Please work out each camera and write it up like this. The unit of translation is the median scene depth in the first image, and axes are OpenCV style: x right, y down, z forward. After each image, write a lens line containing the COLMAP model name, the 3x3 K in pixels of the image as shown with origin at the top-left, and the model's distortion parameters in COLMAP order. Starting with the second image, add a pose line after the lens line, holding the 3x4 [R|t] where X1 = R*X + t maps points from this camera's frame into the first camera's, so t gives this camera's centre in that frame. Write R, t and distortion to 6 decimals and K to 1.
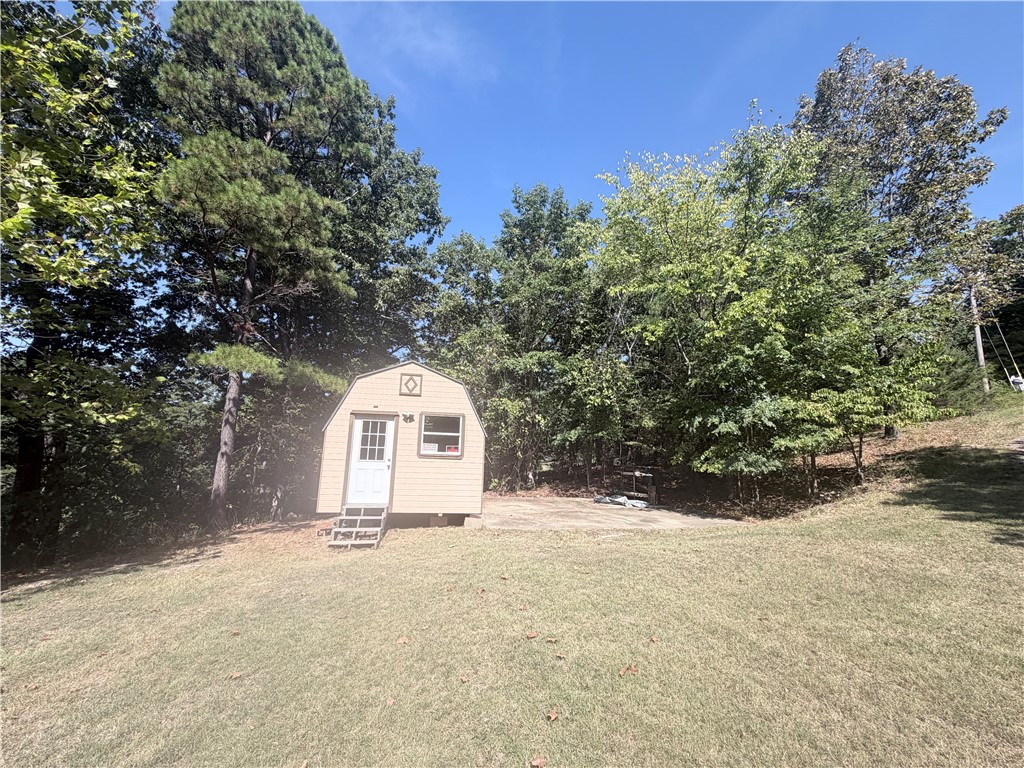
lens RADIAL K [[406.2, 0, 512.7], [0, 406.2, 385.4], [0, 0, 1]] dist [0.000228, 0.000049]
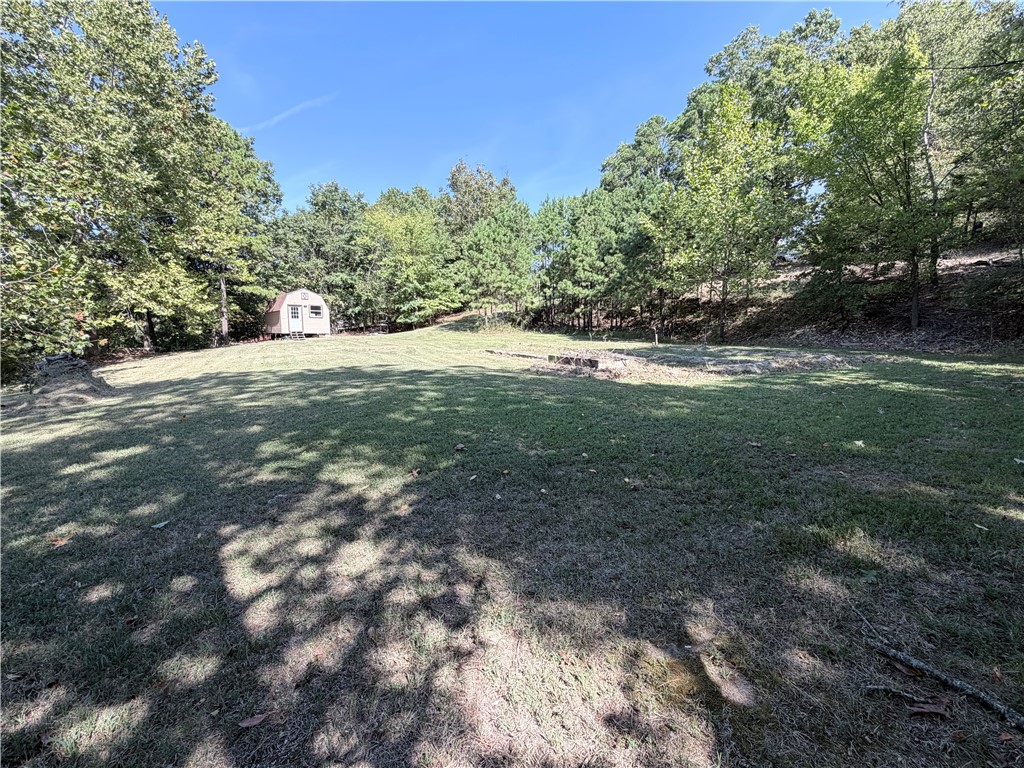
lens RADIAL K [[445.4, 0, 515.1], [0, 445.4, 381.9], [0, 0, 1]] dist [0.000373, 0.000004]
pose [[0.887592, -0.072992, 0.454810, -0.380507], [-0.068424, 0.955519, 0.286884, -0.435459], [-0.455519, -0.285756, 0.843117, -2.694313]]
